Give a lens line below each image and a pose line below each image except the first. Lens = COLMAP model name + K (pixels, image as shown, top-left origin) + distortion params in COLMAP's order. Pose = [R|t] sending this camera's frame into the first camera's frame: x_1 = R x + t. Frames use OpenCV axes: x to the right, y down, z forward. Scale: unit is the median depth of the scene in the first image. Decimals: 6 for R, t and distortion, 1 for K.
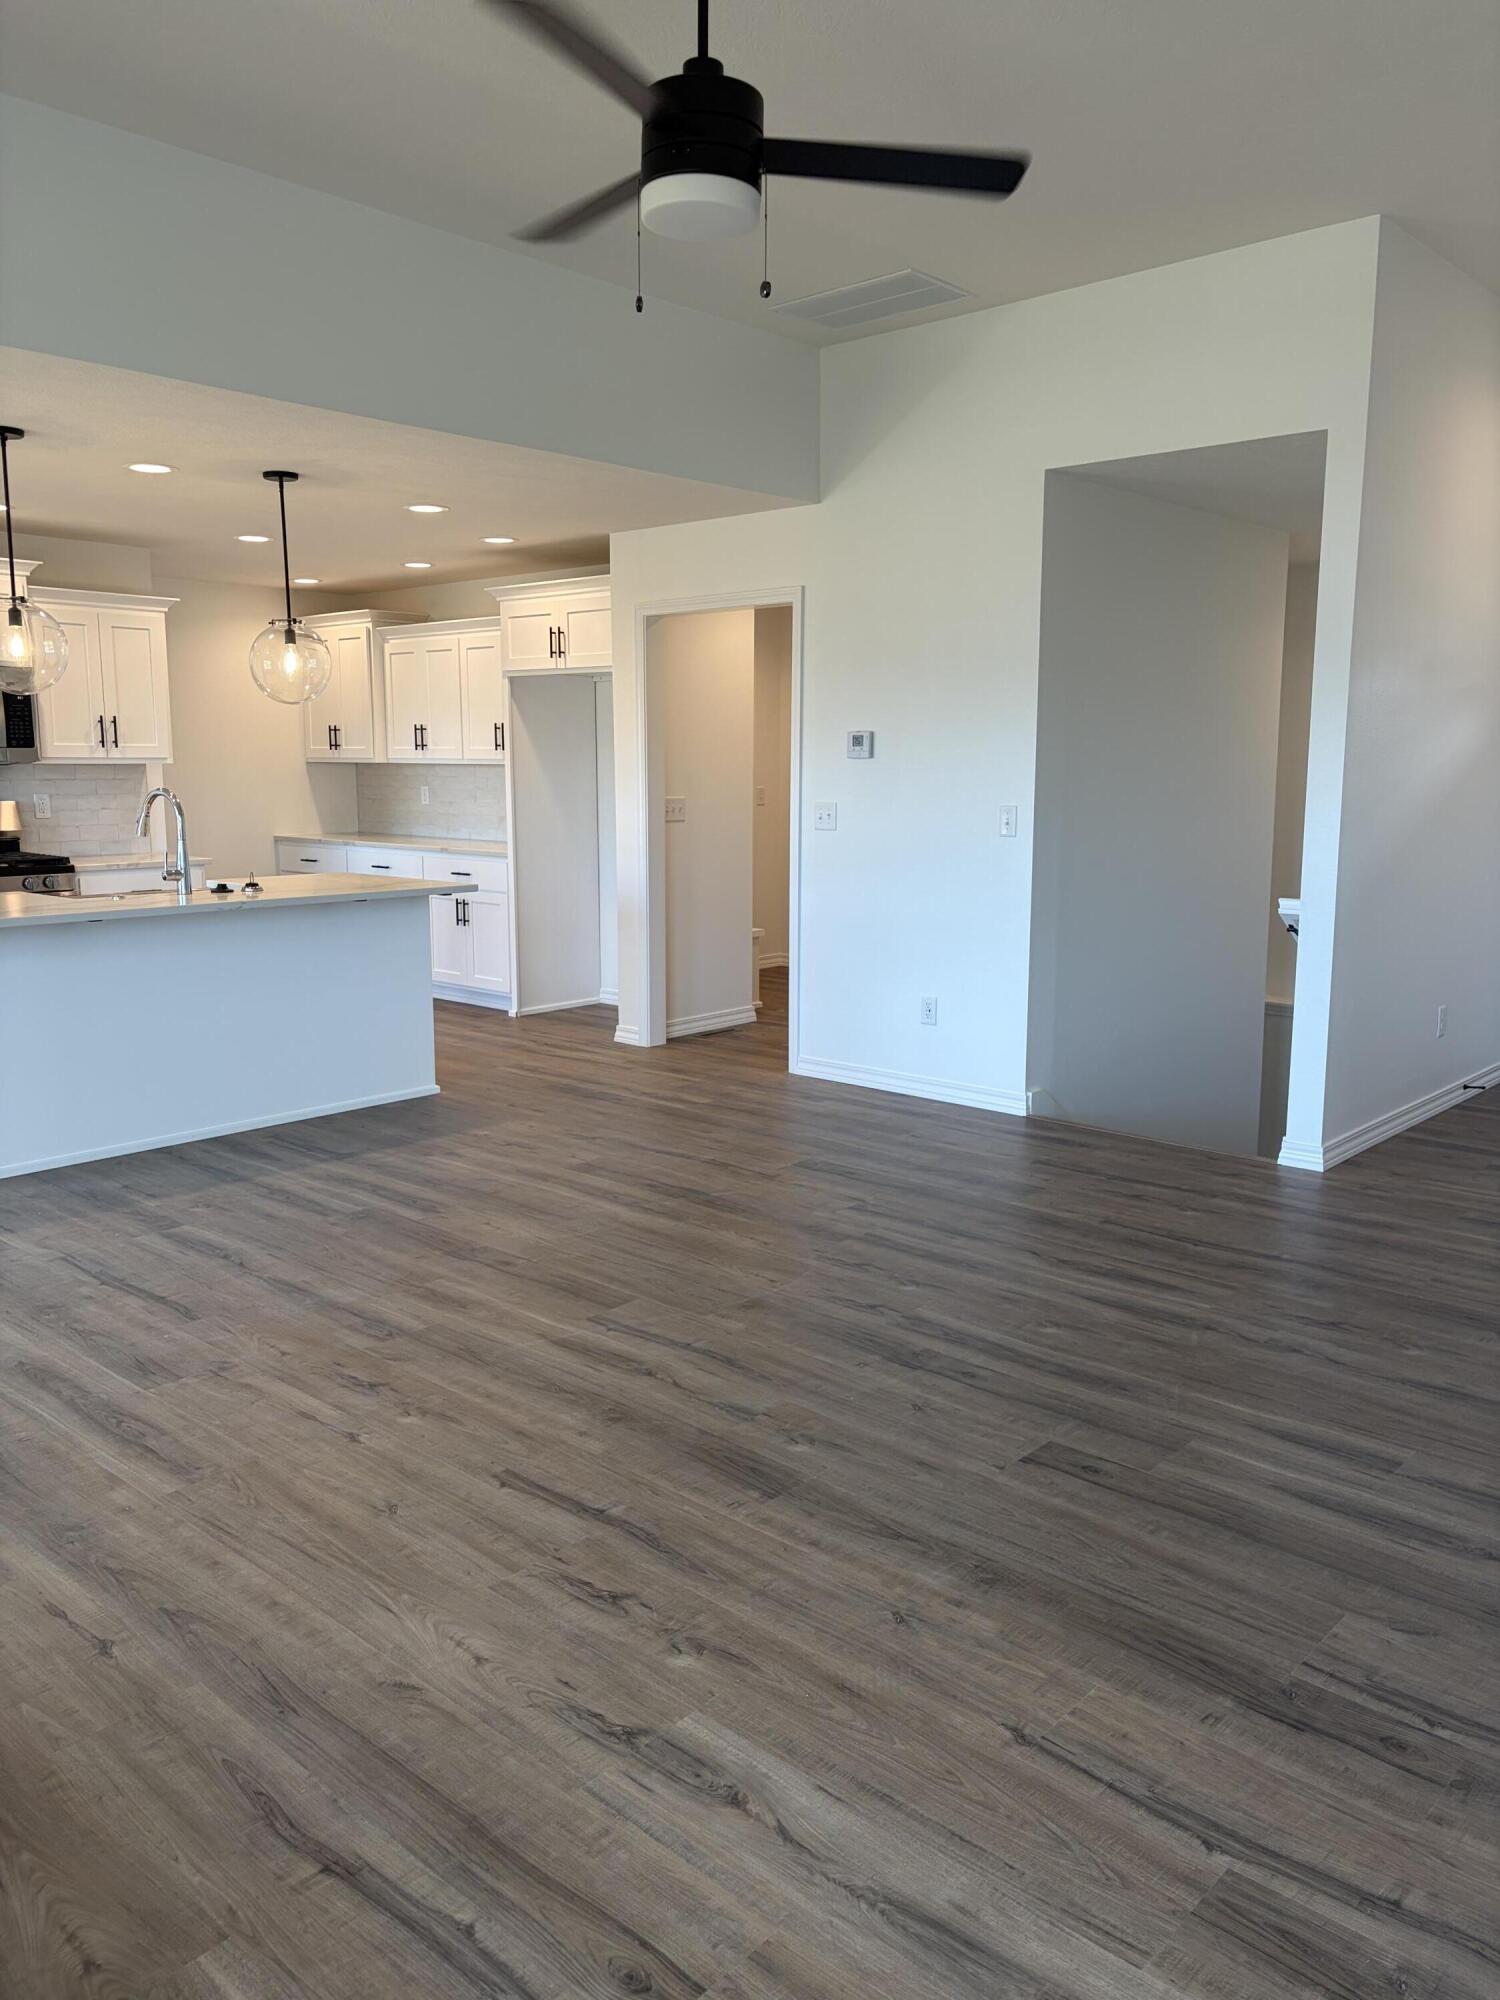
lens RADIAL K [[1504.5, 0, 741.0], [0, 1504.5, 988.6], [0, 0, 1]] dist [0.010326, -0.003888]
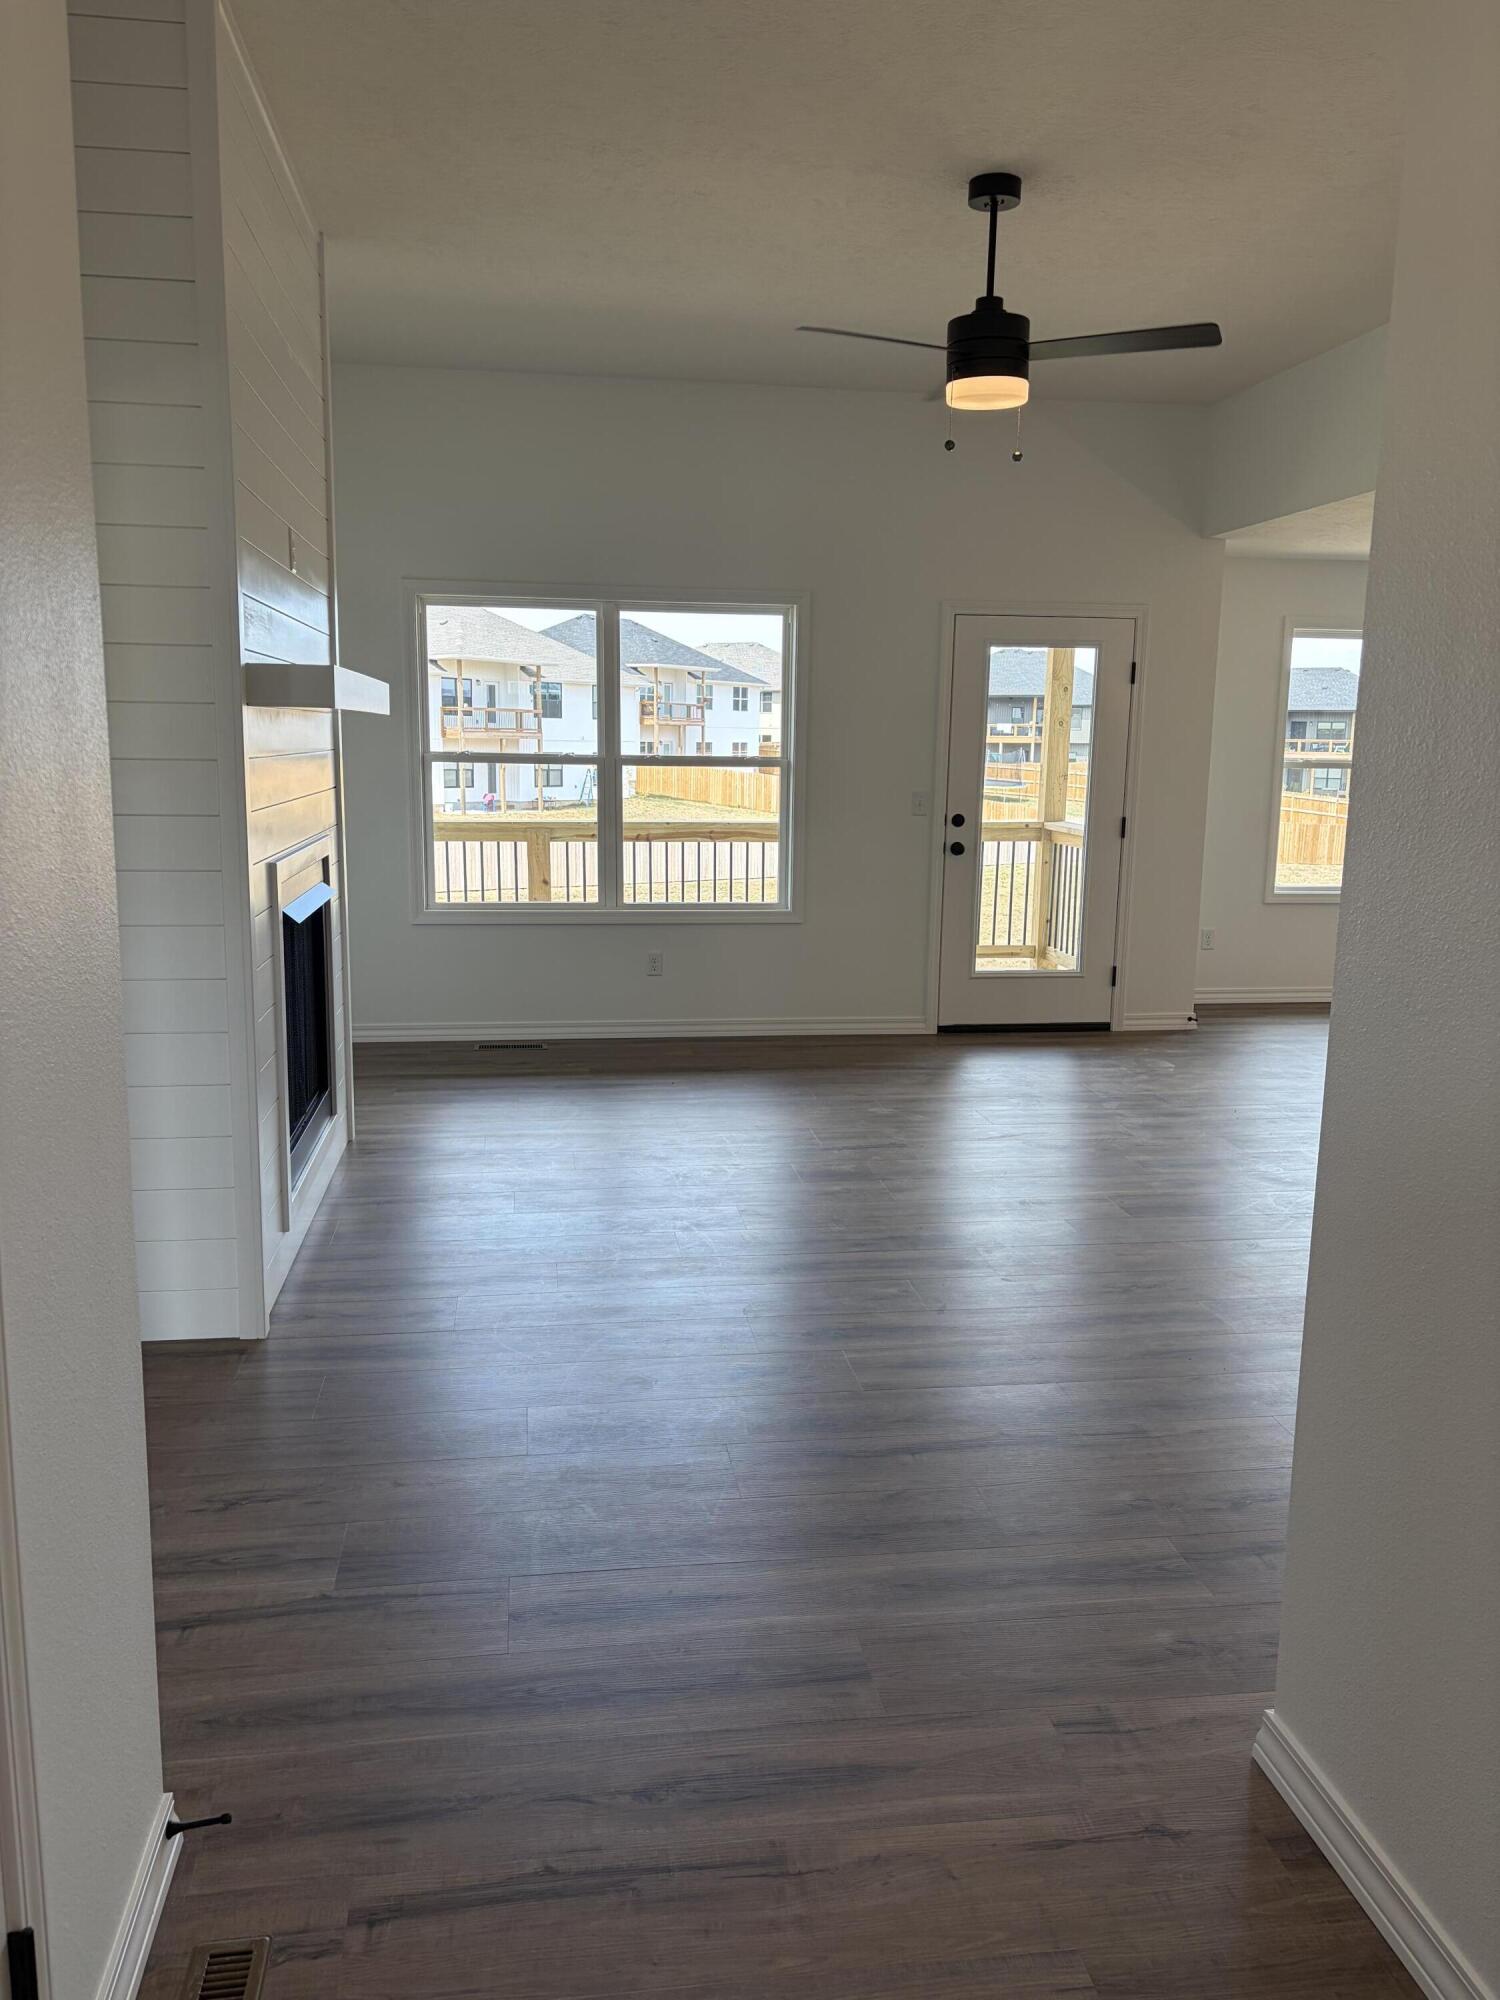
lens RADIAL K [[1504.5, 0, 729.4], [0, 1504.5, 1003.5], [0, 0, 1]] dist [0.010326, -0.003888]
pose [[-0.648379, 0.130448, -0.750059, 0.863799], [-0.125394, 0.953457, 0.274218, -0.247172], [0.750920, 0.271850, -0.601844, 1.466324]]
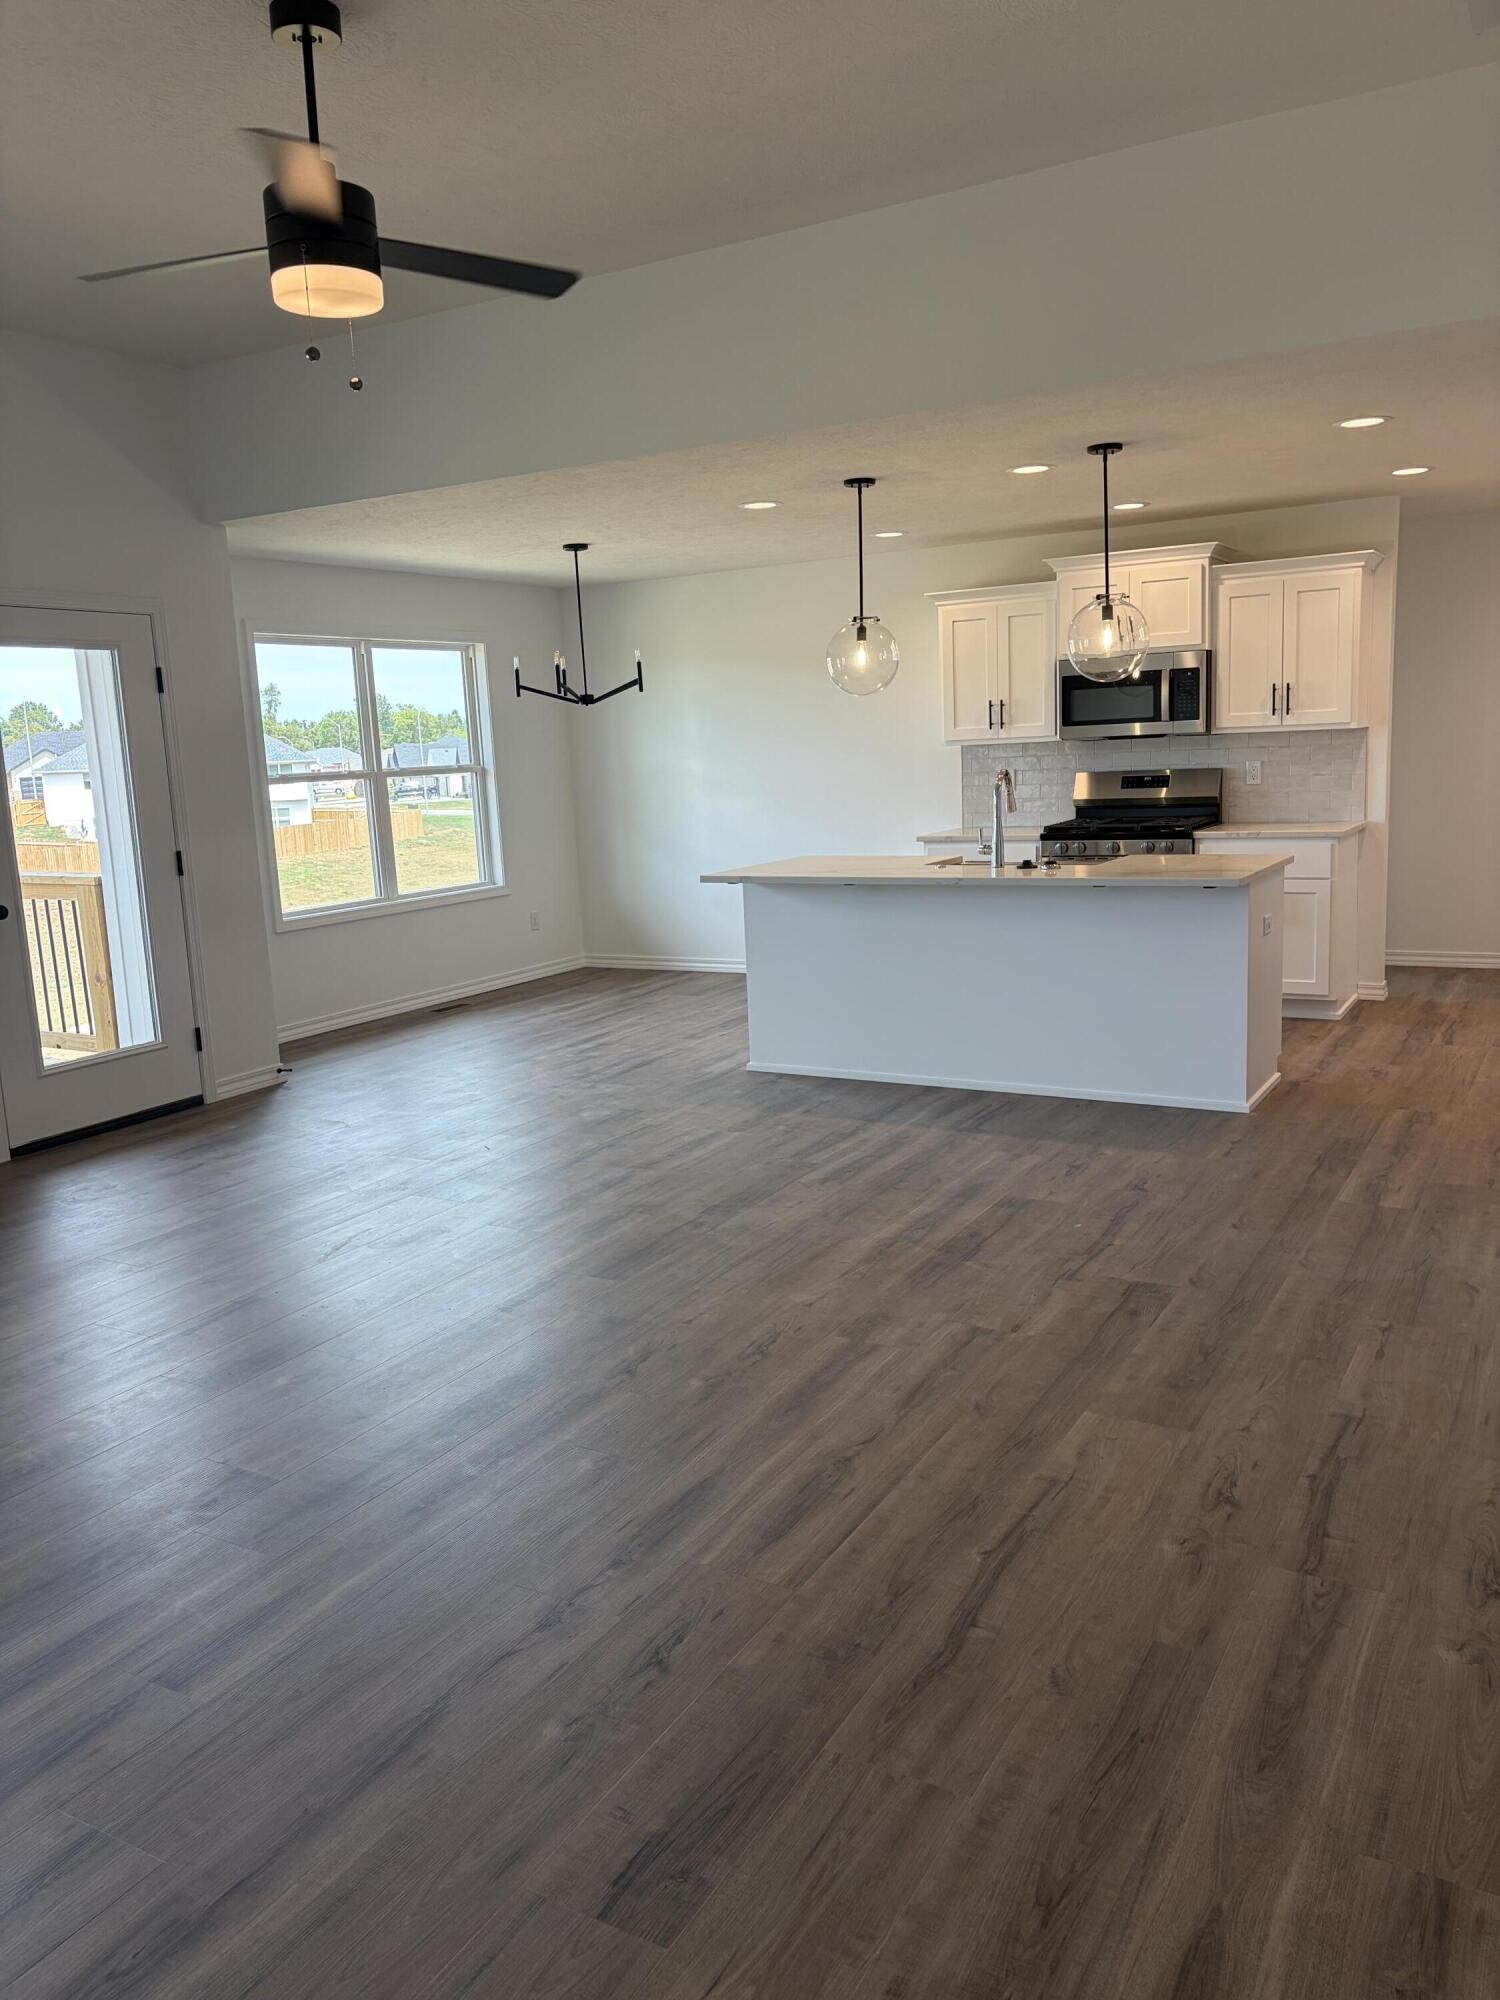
lens RADIAL K [[1504.5, 0, 759.7], [0, 1504.5, 1010.0], [0, 0, 1]] dist [0.010326, -0.003888]
pose [[0.220740, 0.169083, -0.960565, 0.750803], [-0.108209, 0.983024, 0.148170, -0.118161], [0.969311, 0.071235, 0.235289, 0.668148]]
